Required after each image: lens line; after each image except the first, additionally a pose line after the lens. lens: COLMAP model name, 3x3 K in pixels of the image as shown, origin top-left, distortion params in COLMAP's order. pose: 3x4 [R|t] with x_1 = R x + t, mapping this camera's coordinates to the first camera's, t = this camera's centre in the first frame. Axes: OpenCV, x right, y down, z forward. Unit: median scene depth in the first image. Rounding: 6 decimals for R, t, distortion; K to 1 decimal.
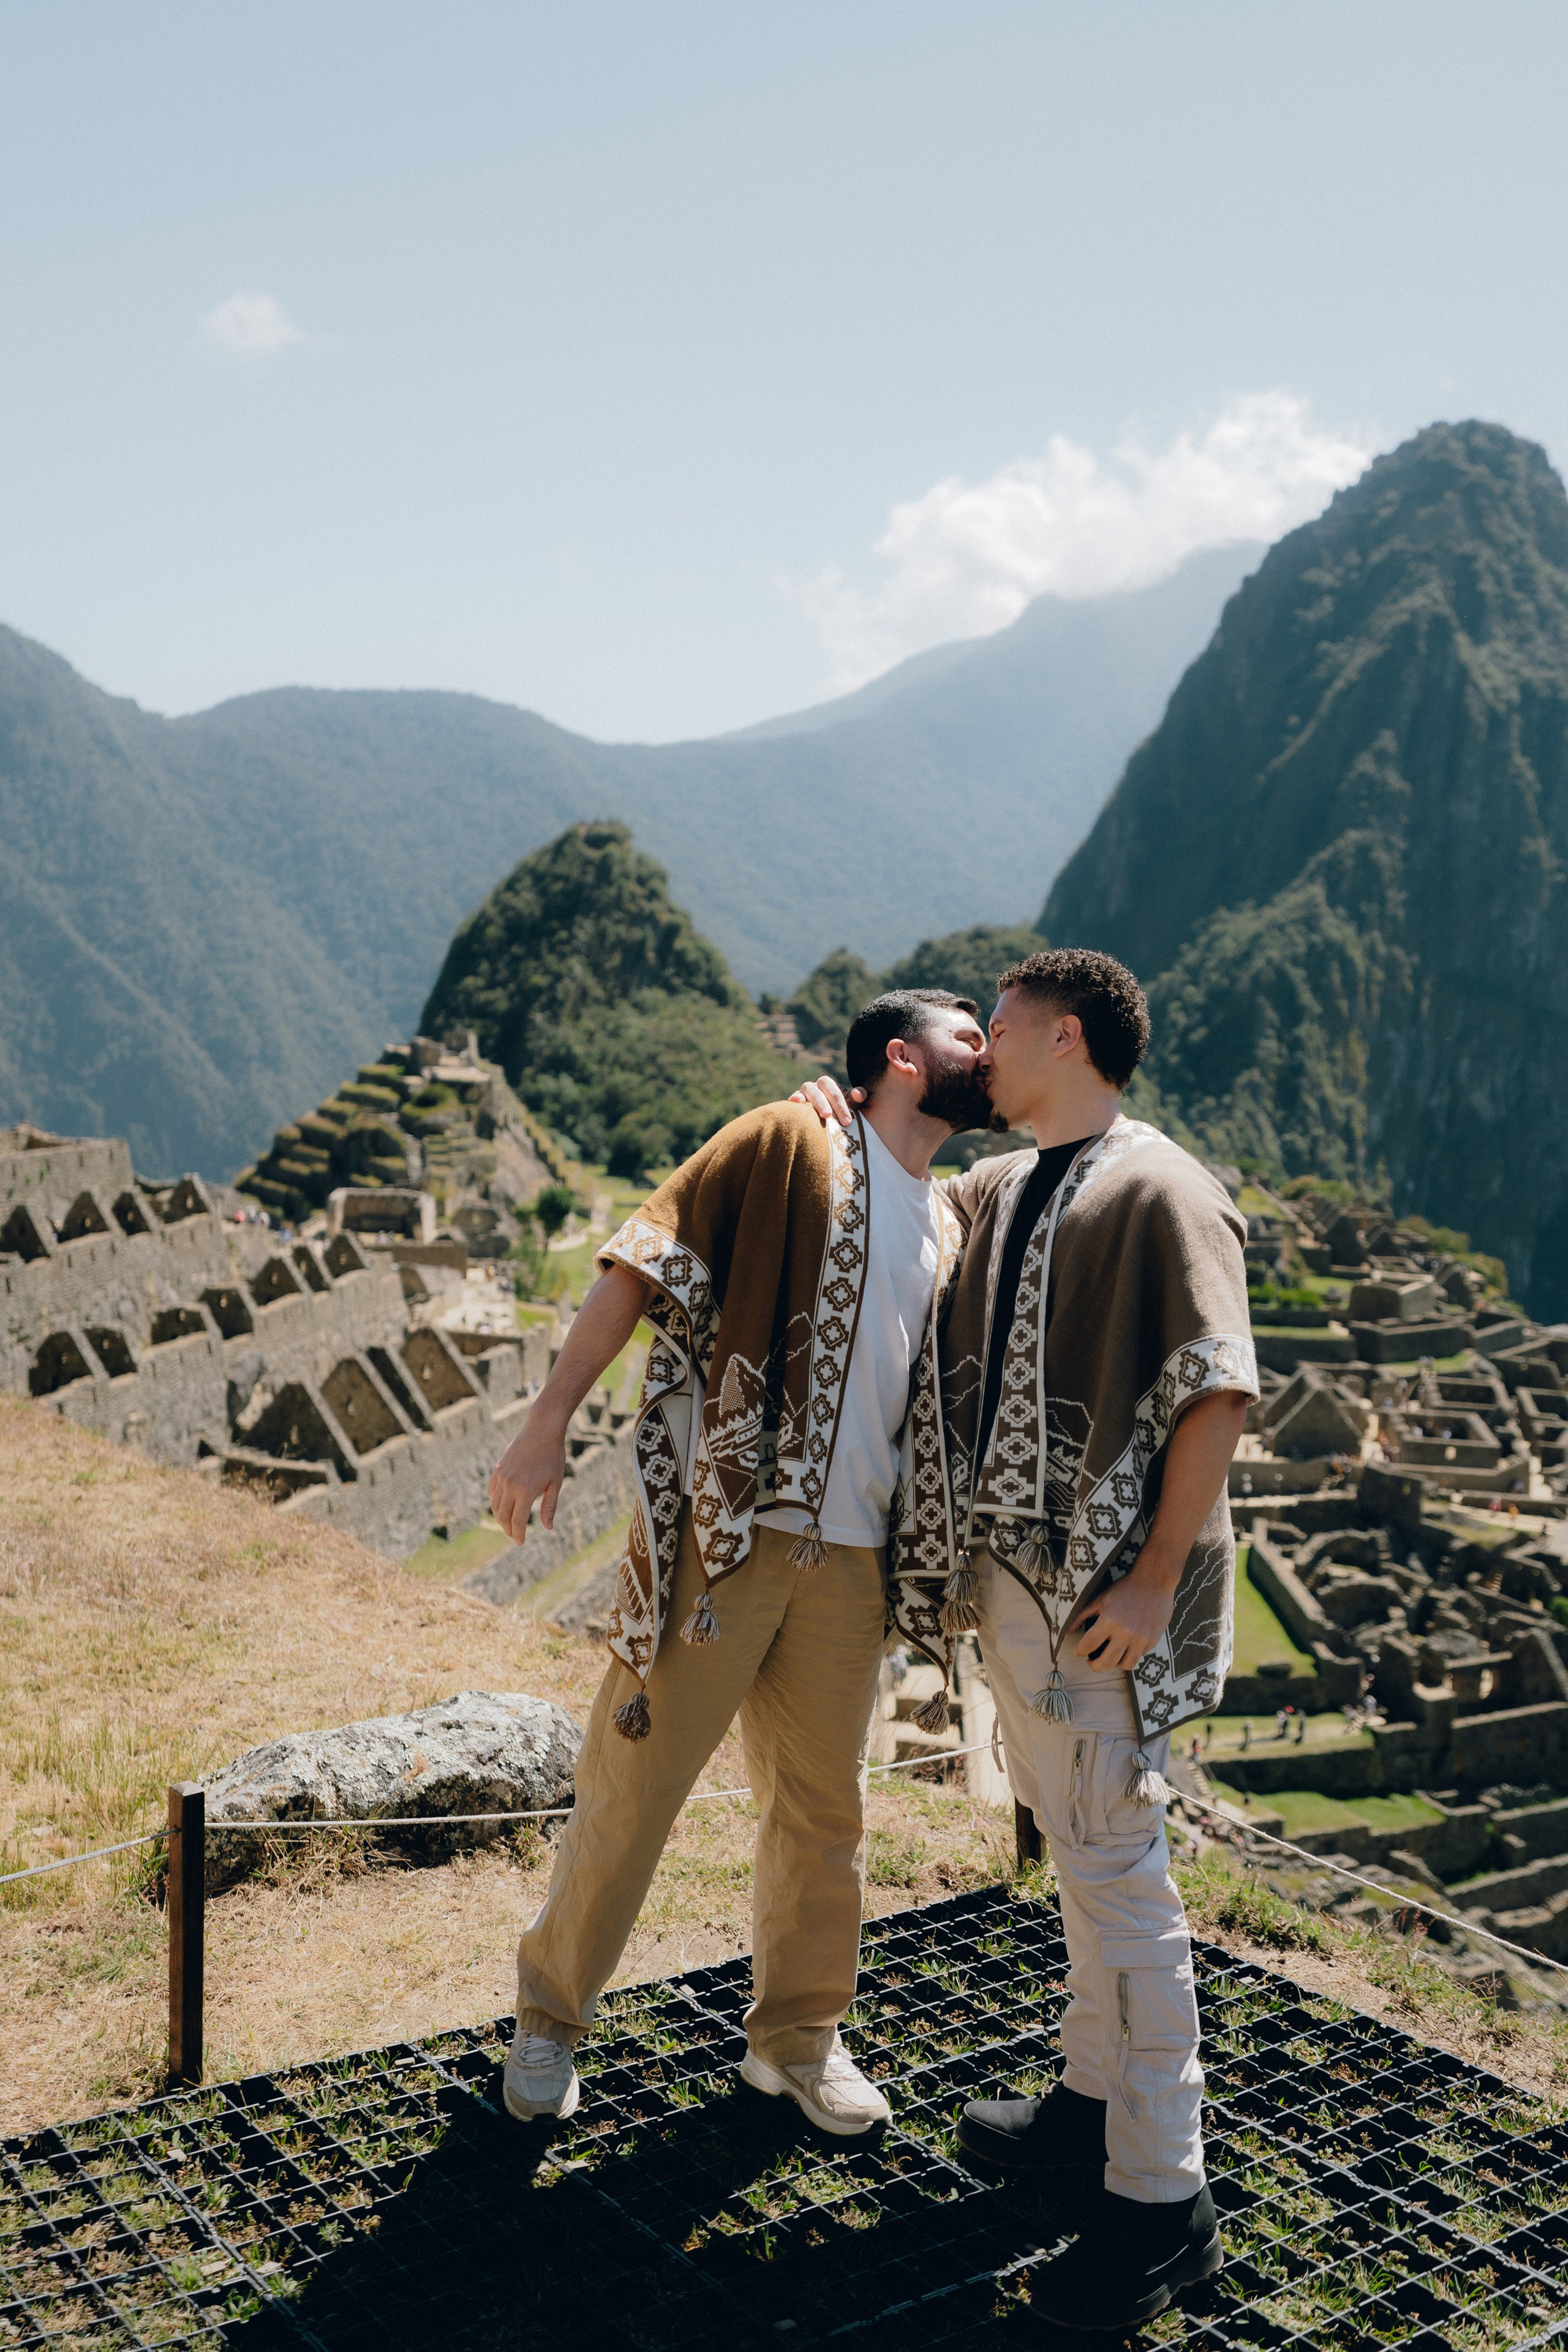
lens RADIAL K [[2410.6, 0, 763.3], [0, 2410.6, 1195.1], [0, 0, 1]] dist [0.099273, 0.000000]
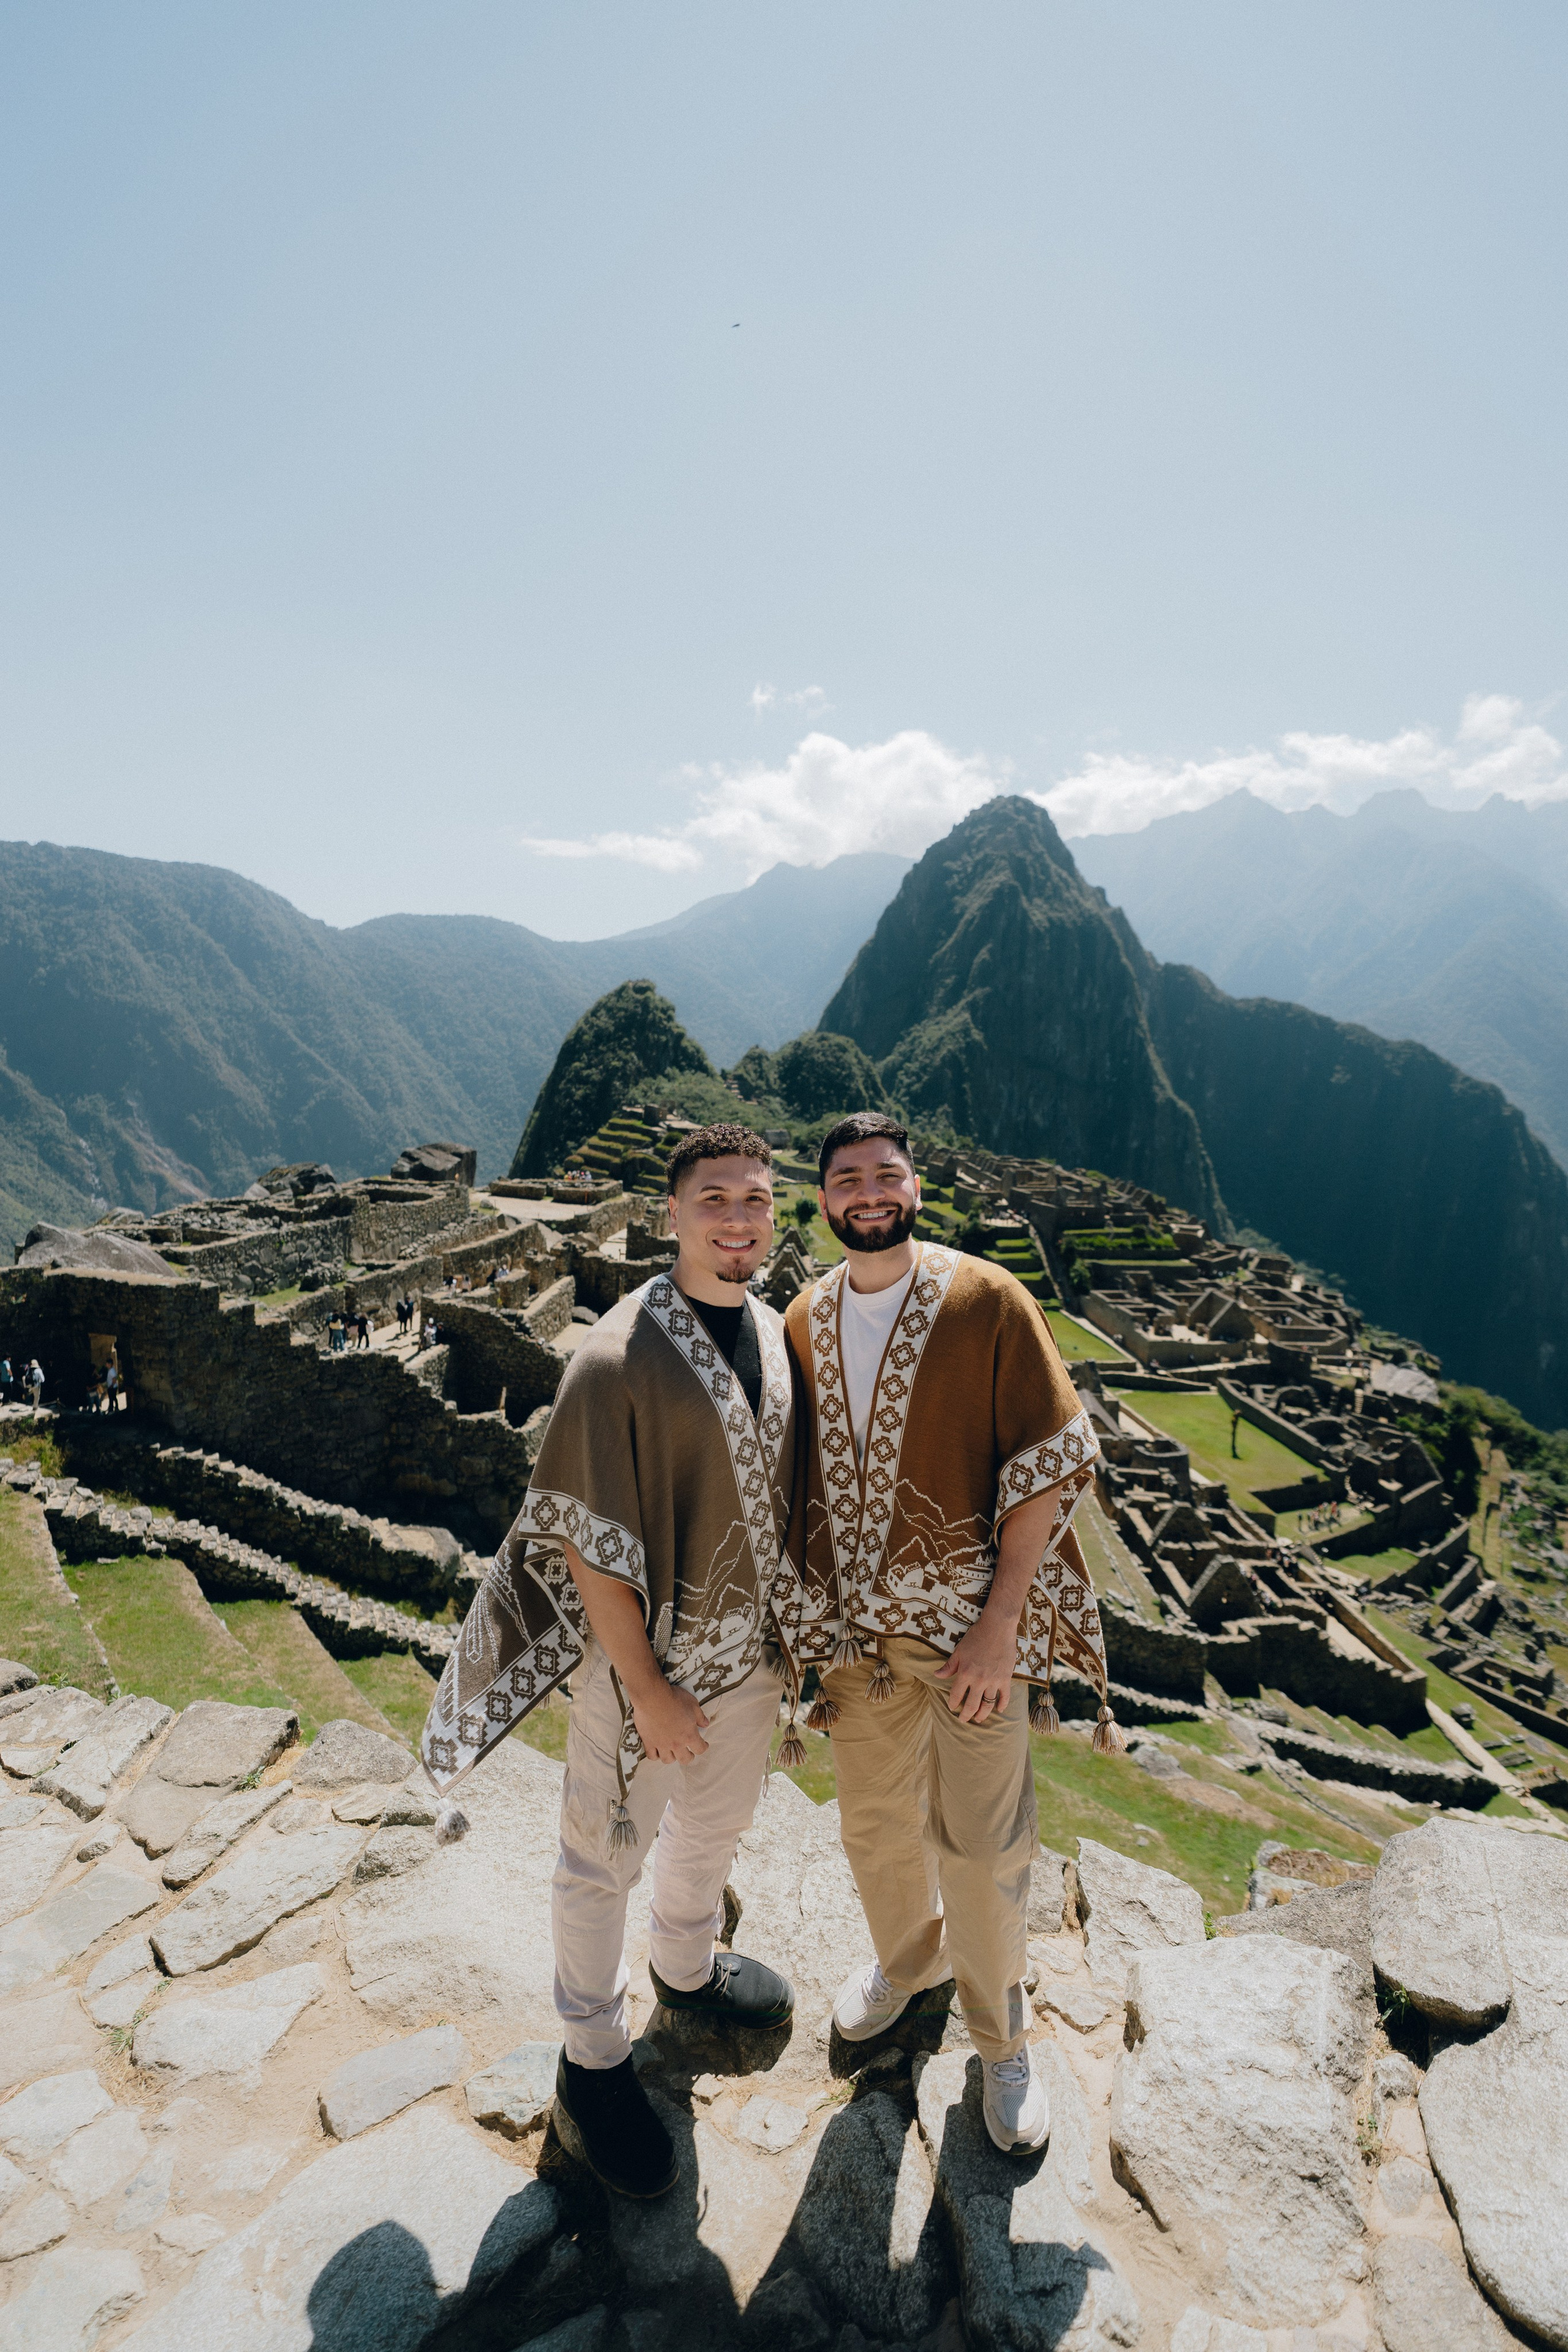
lens RADIAL K [[1153.2, 0, 781.0], [0, 1153.2, 1170.6], [0, 0, 1]] dist [-0.064976, 0.009714]
pose [[0.989519, -0.018898, 0.143161, -0.079517], [0.017395, 0.999780, 0.011743, -0.011670], [-0.143352, -0.009130, 0.989630, 0.075509]]
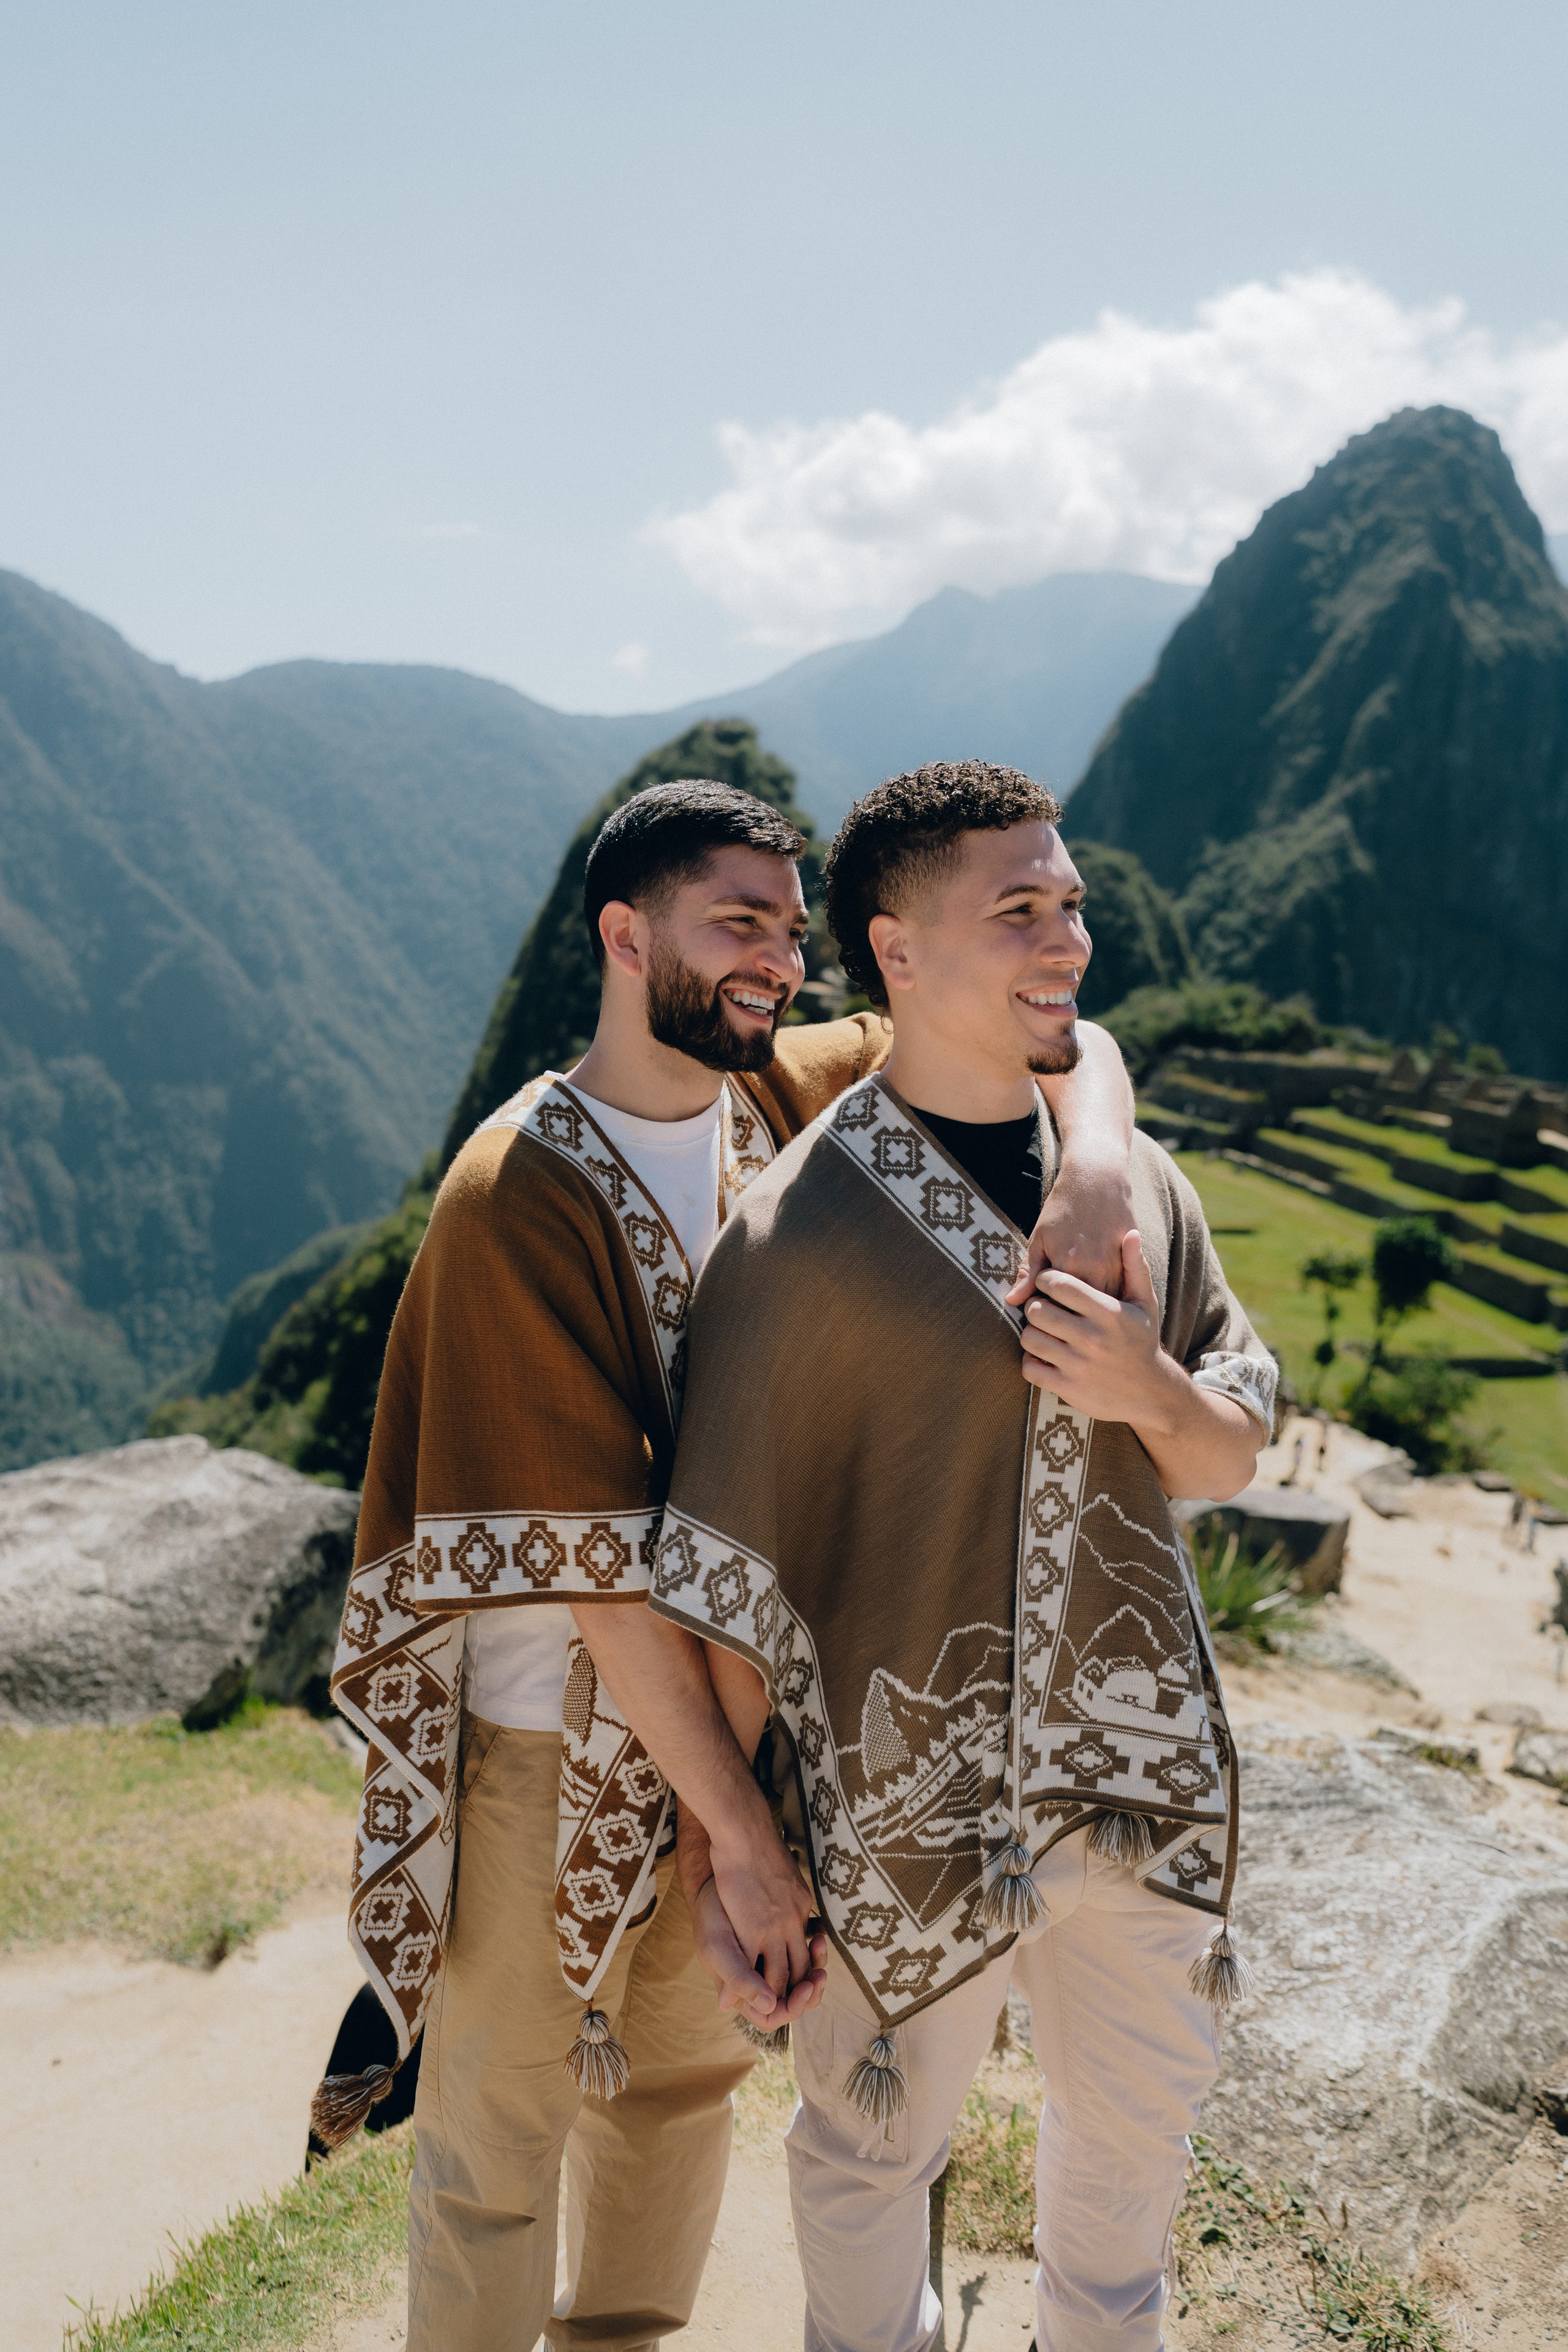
lens RADIAL K [[1852.5, 0, 759.6], [0, 1852.5, 1171.5], [0, 0, 1]] dist [0.015127, 0.000151]
pose [[0.998192, 0.009963, 0.059269, -0.084887], [-0.012709, 0.998854, 0.046136, -0.009981], [-0.058741, -0.046806, 0.997175, 0.237078]]
